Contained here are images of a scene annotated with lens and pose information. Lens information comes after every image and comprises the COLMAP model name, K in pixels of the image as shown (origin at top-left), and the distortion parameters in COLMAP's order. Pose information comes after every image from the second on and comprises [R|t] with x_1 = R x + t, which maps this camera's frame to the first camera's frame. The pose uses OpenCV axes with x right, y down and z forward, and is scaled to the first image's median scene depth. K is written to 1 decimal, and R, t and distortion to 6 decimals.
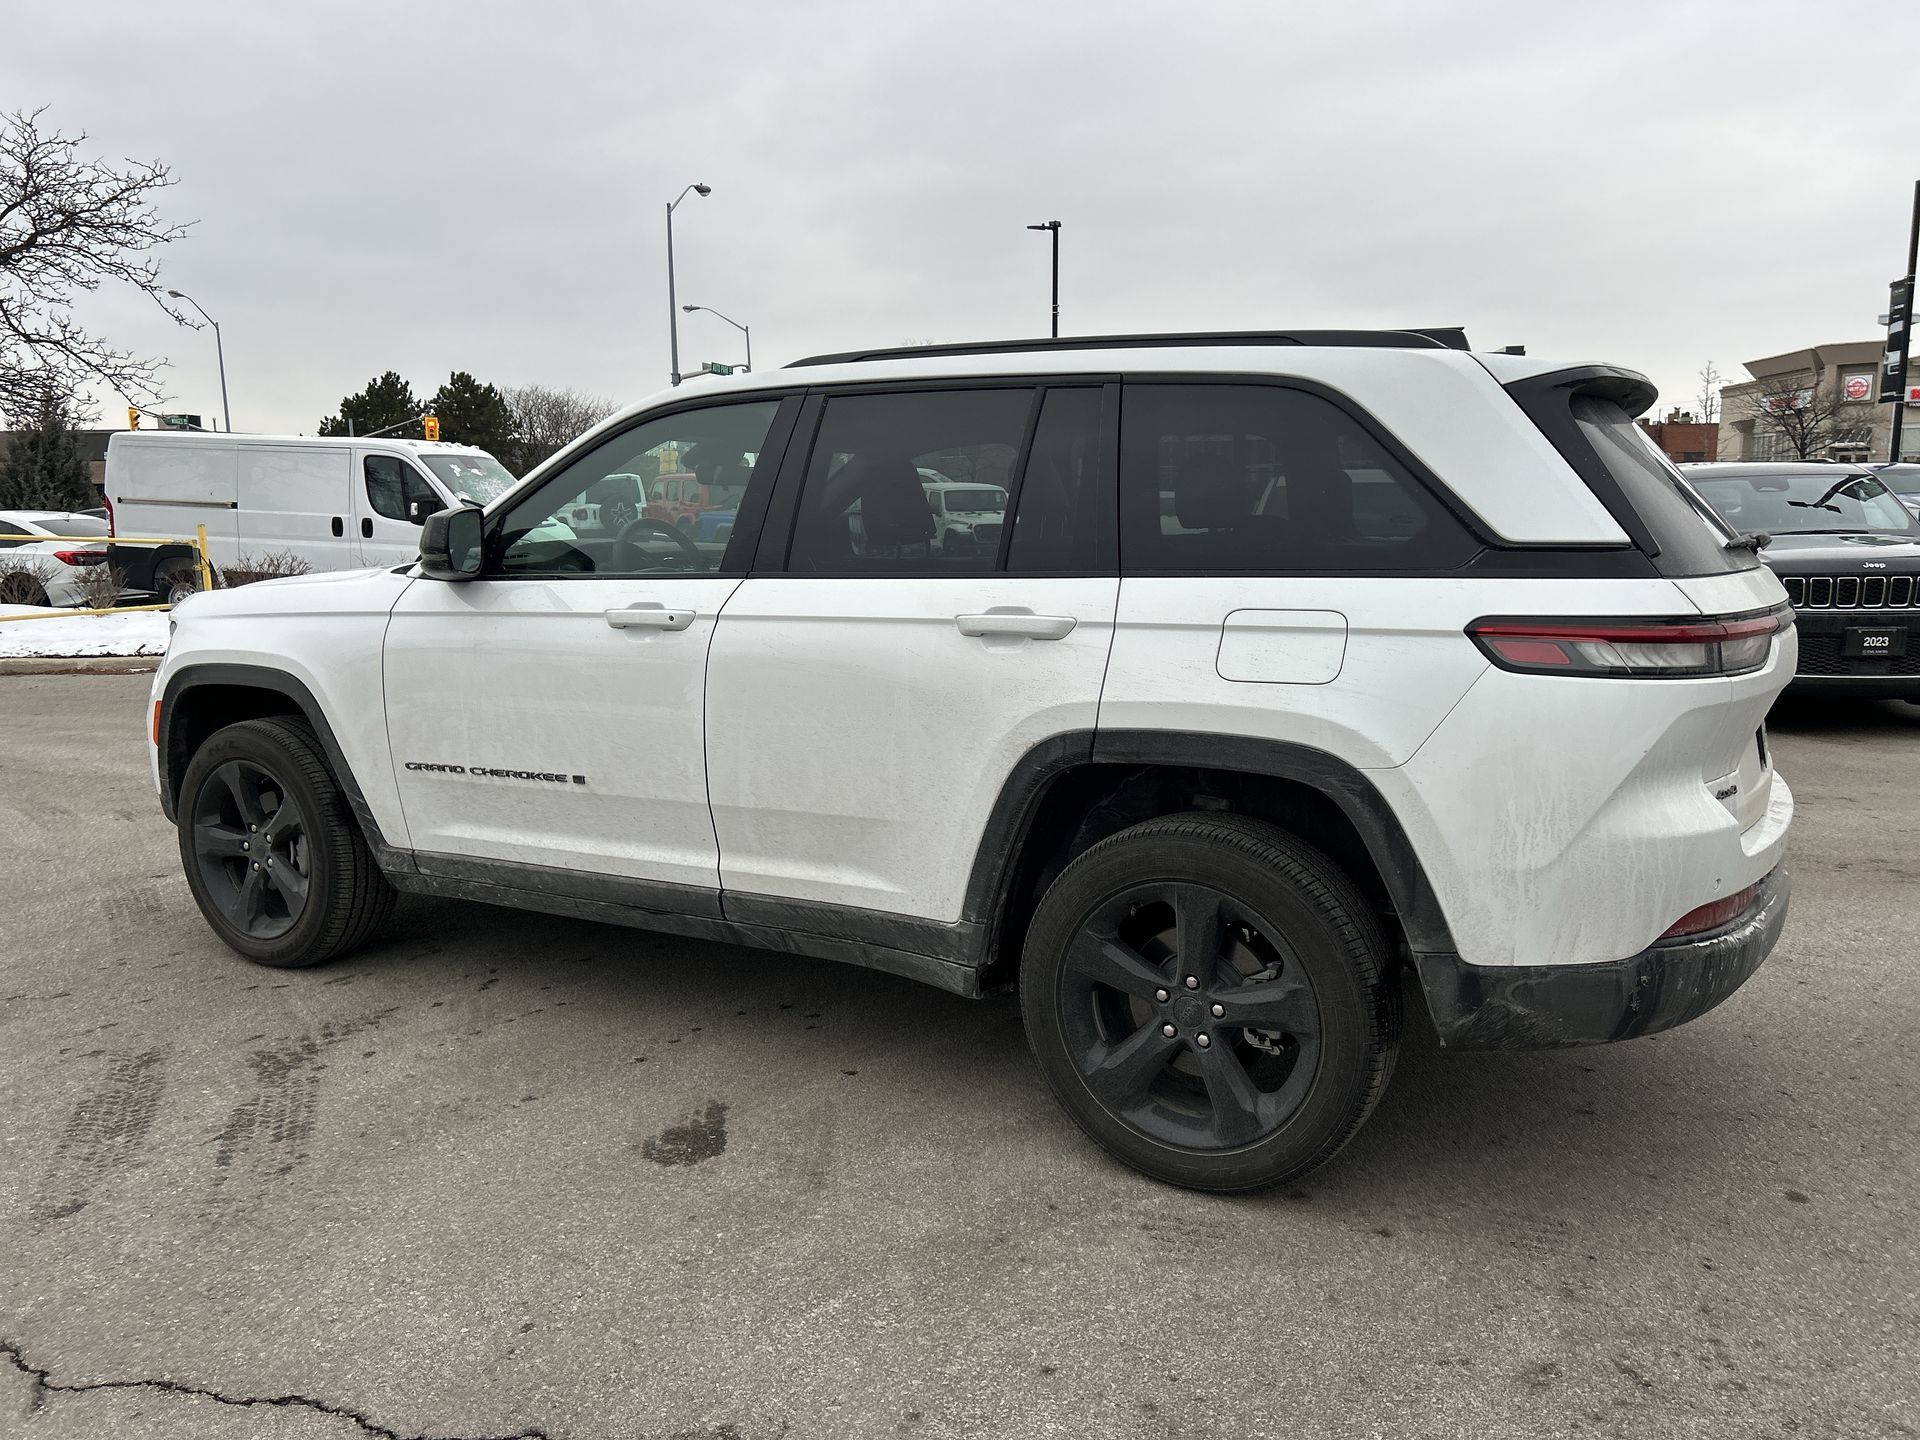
lens RADIAL K [[1434.3, 0, 944.6], [0, 1434.3, 735.0], [0, 0, 1]] dist [0.059329, -0.062876]
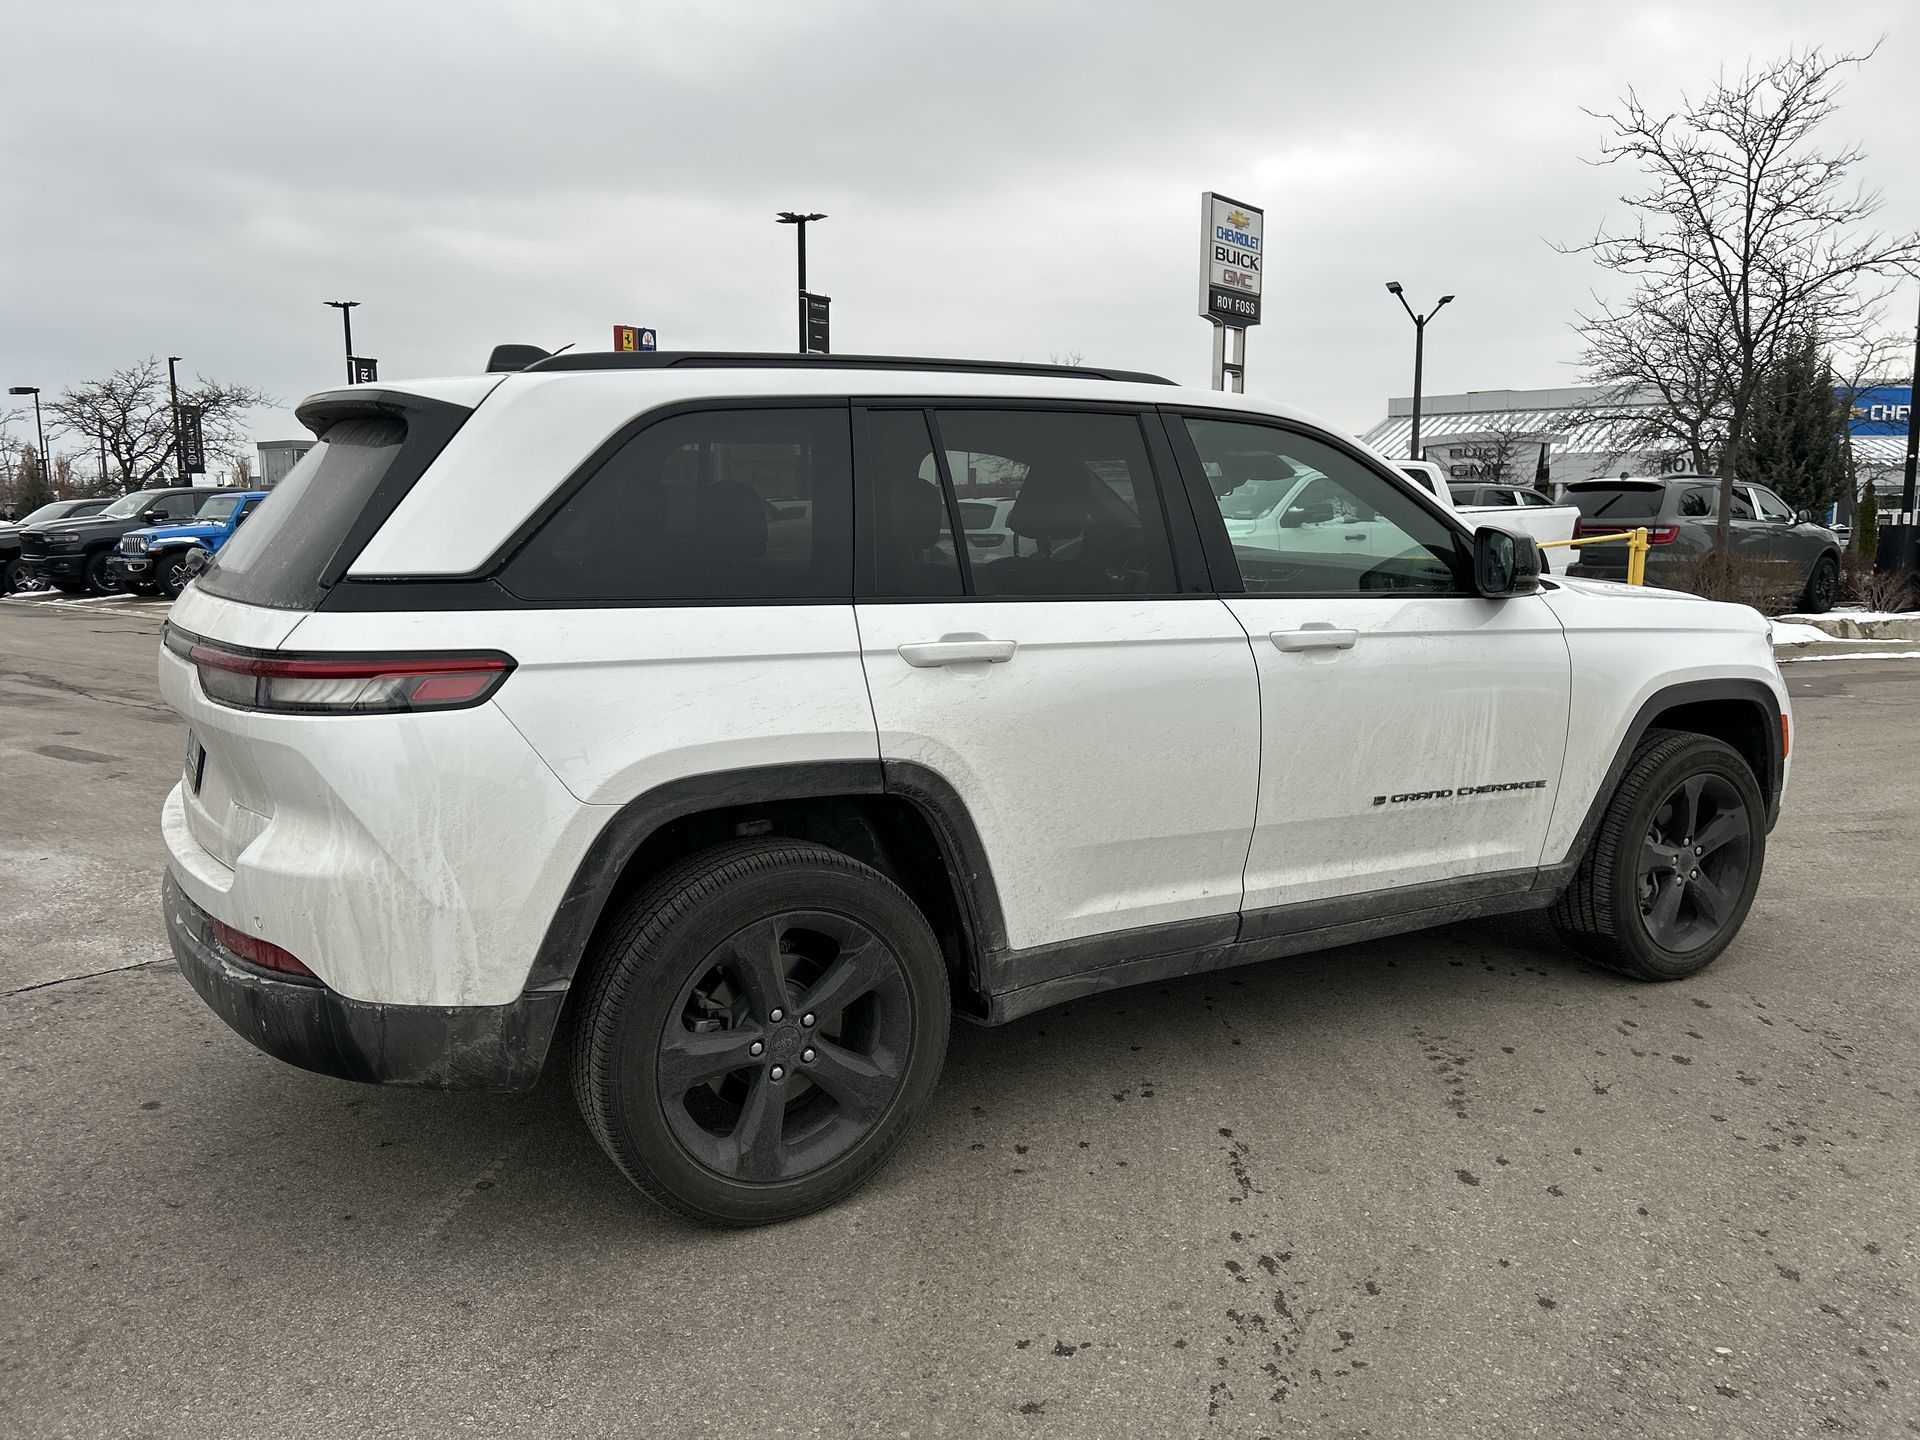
lens RADIAL K [[1434.3, 0, 956.3], [0, 1434.3, 719.7], [0, 0, 1]] dist [0.059329, -0.062876]
pose [[-0.492243, 0.136088, -0.859754, 1.072460], [-0.138872, 0.962775, 0.231904, -0.302935], [0.859309, 0.233549, -0.455020, 1.757449]]
